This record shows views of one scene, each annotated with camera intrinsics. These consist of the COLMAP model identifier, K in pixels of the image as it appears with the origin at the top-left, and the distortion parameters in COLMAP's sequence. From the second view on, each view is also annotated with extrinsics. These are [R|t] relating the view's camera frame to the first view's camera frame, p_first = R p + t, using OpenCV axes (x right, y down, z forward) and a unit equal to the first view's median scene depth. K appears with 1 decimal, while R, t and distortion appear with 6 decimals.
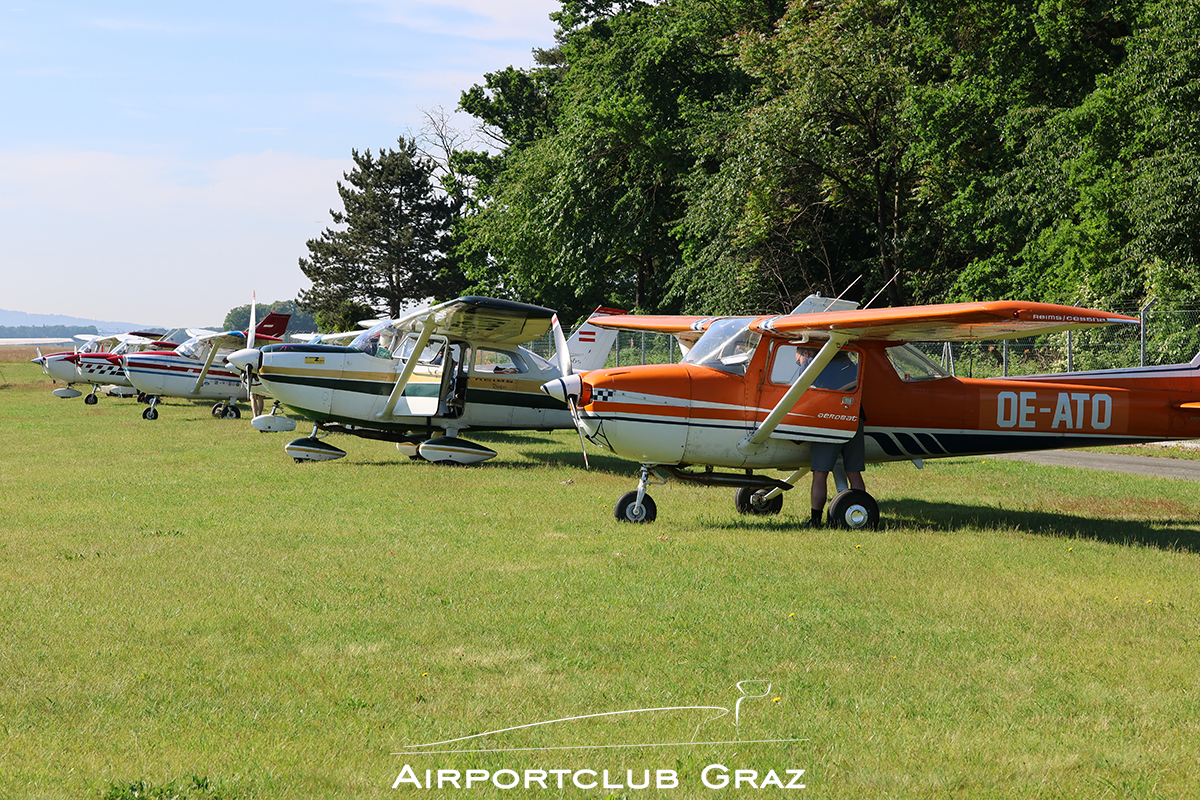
lens RADIAL K [[2506.5, 0, 516.2], [0, 2506.5, 363.8], [0, 0, 1]] dist [0.016314, 0.005547]
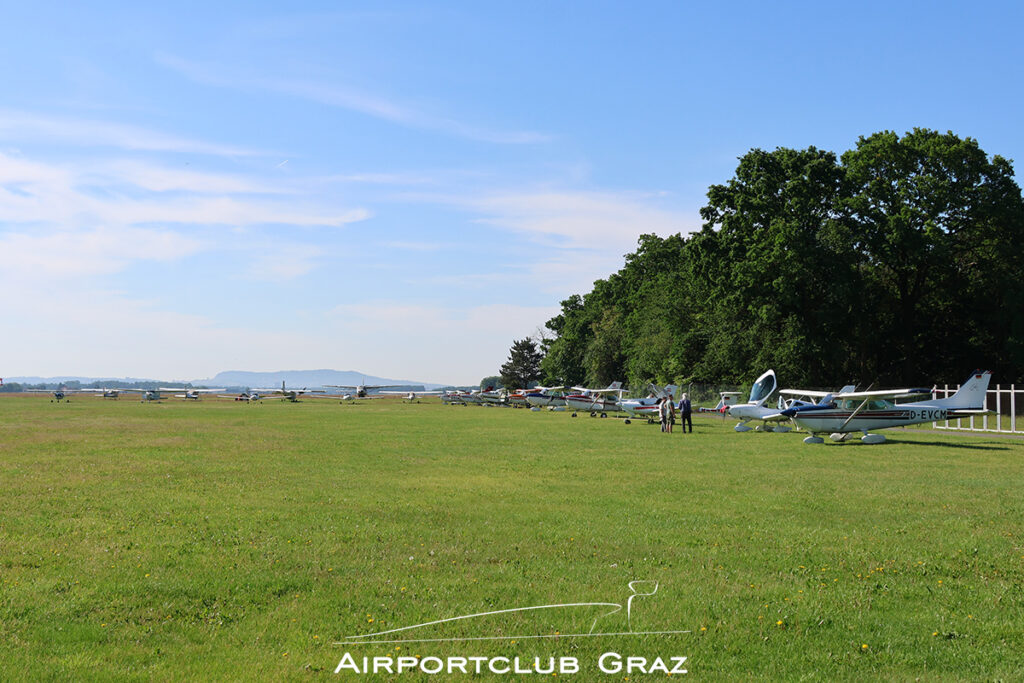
lens RADIAL K [[1430.7, 0, 487.8], [0, 1430.7, 328.1], [0, 0, 1]] dist [0.027309, 0.017315]
pose [[0.993831, -0.005832, -0.110756, 0.168717], [-0.000109, 0.998565, -0.053560, 0.012410], [0.110909, 0.053241, 0.992403, -1.421455]]
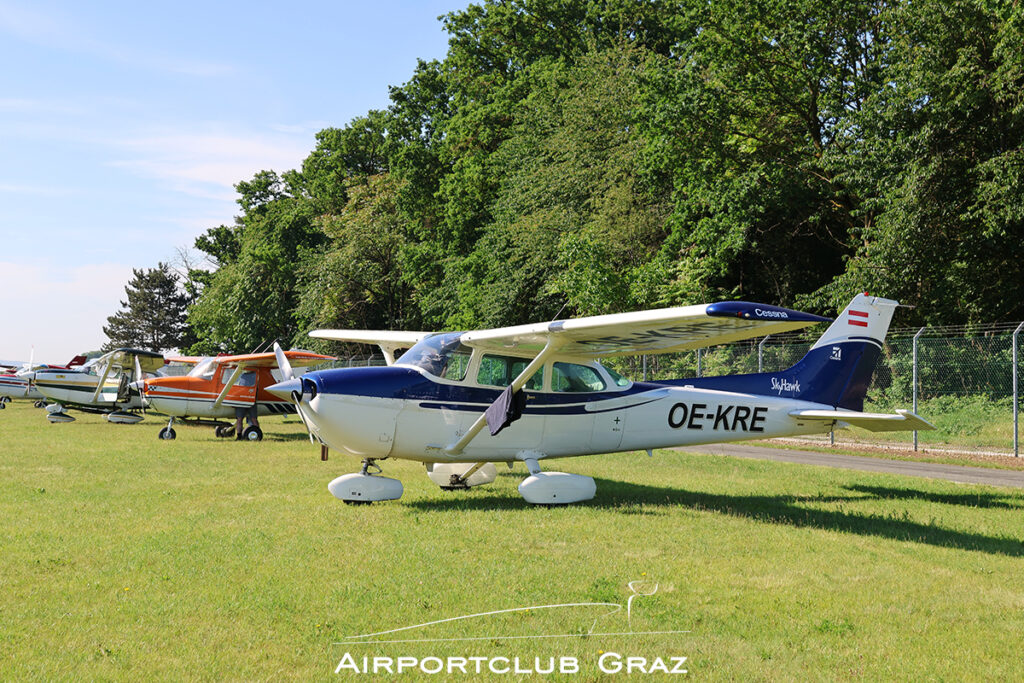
lens RADIAL K [[1430.7, 0, 487.8], [0, 1430.7, 328.1], [0, 0, 1]] dist [0.027309, 0.017315]
pose [[0.987555, 0.007195, 0.157112, 0.036545], [-0.000831, 0.999178, -0.040536, 0.002693], [-0.157275, 0.039901, 0.986748, -0.120794]]
